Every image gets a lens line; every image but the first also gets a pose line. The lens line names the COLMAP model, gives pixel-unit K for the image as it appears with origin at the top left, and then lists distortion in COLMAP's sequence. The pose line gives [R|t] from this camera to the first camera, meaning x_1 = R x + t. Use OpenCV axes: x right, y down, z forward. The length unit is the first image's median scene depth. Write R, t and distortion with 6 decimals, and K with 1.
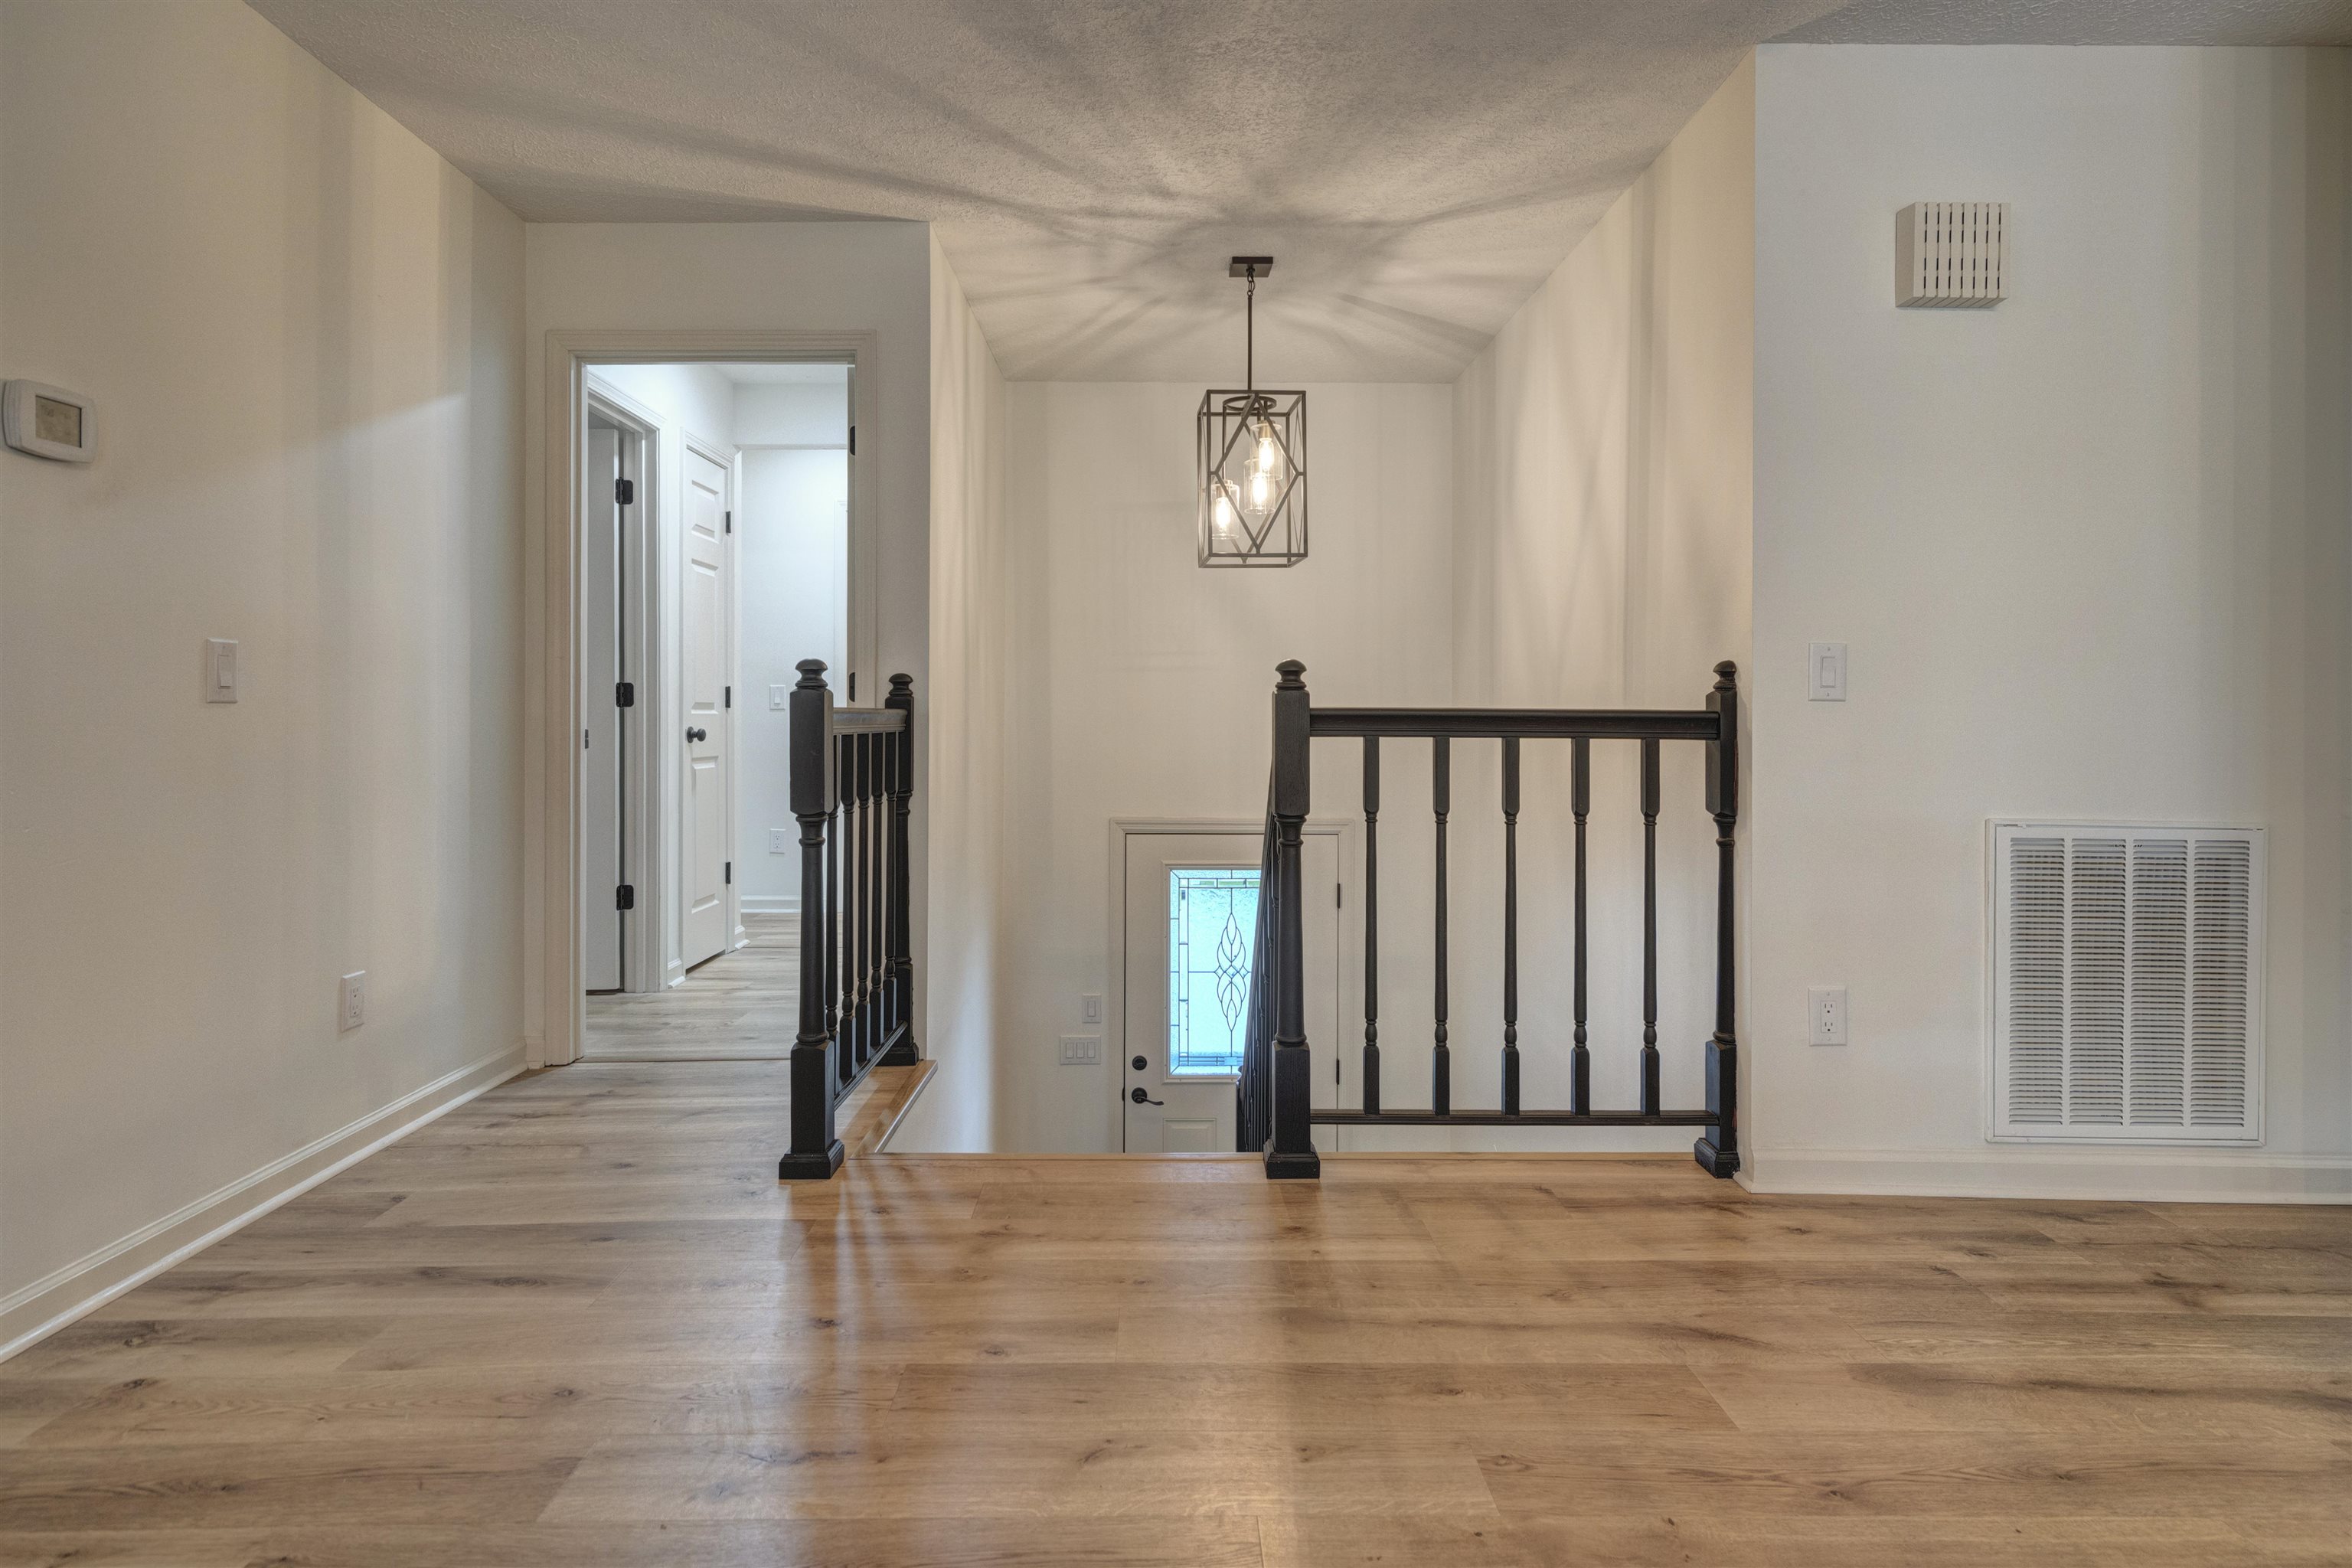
lens RADIAL K [[1257.9, 0, 1176.0], [0, 1257.9, 784.0], [0, 0, 1]] dist [0.000866, -0.000303]
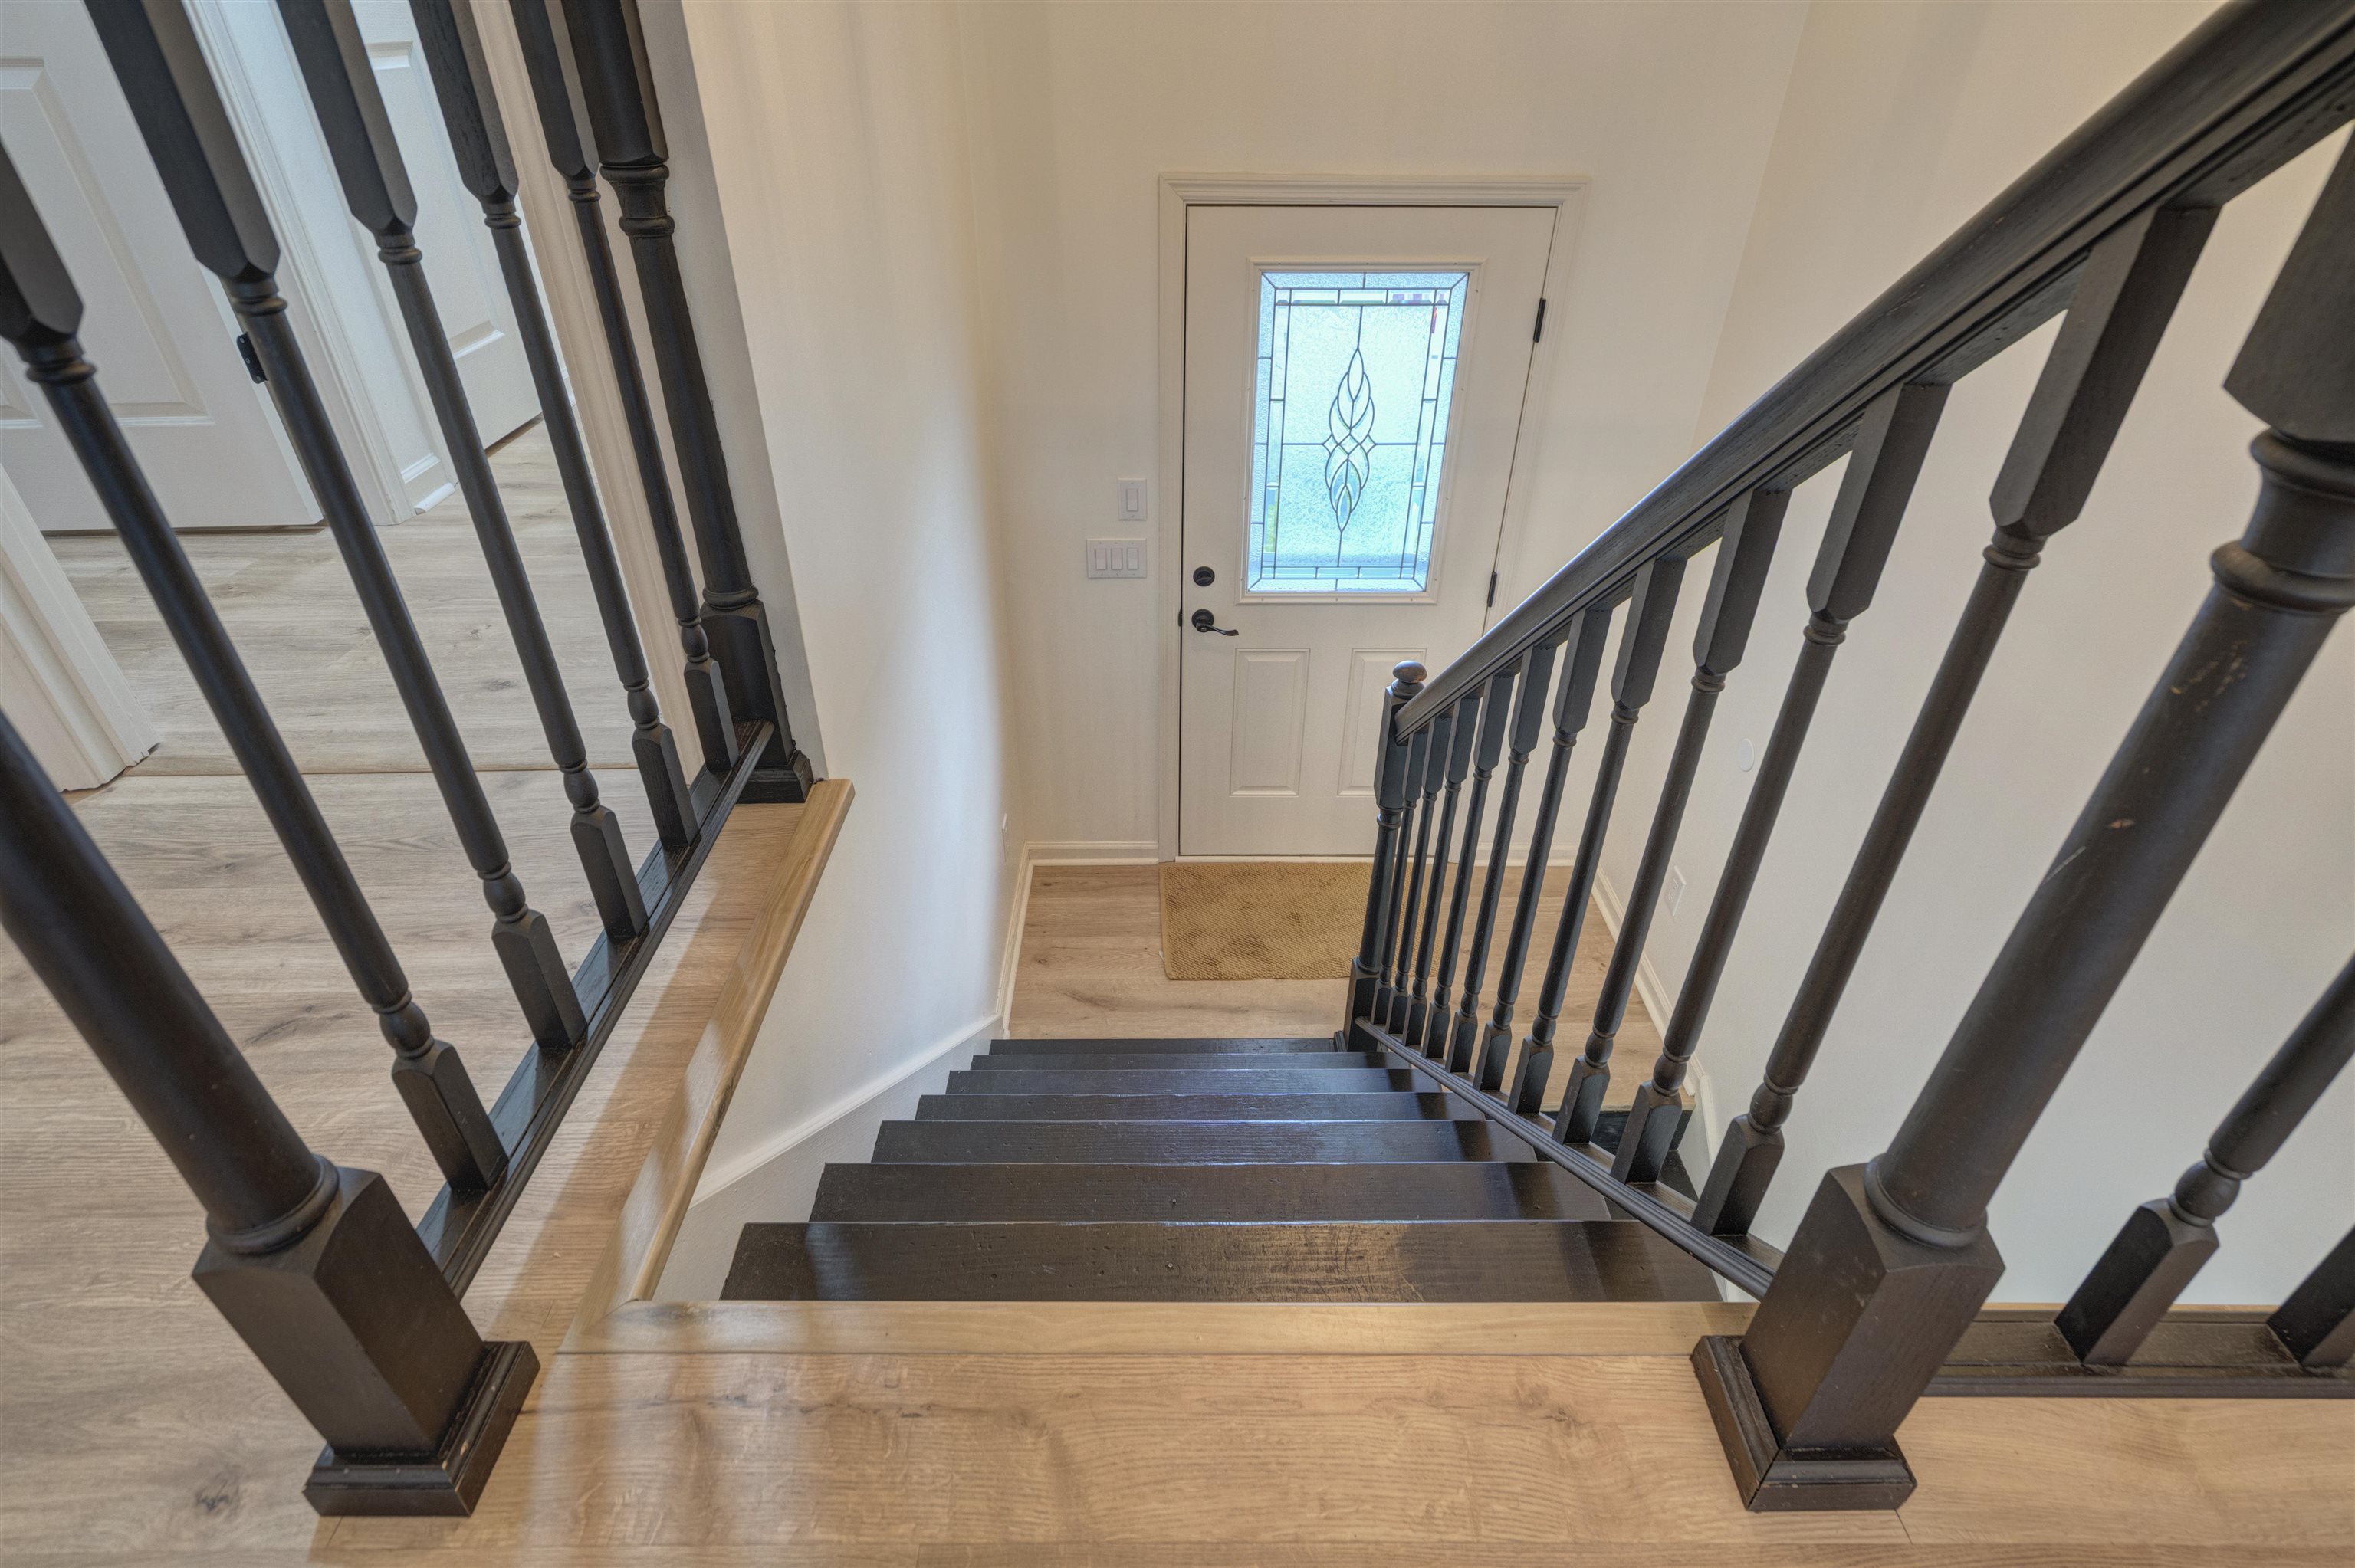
lens RADIAL K [[1153.4, 0, 1177.5], [0, 1153.4, 784.0], [0, 0, 1]] dist [0.010255, 0.000064]
pose [[0.999979, 0.004146, -0.005018, -0.040130], [-0.000936, 0.854434, 0.519558, -0.009010], [0.006442, -0.519543, 0.854420, 0.406743]]
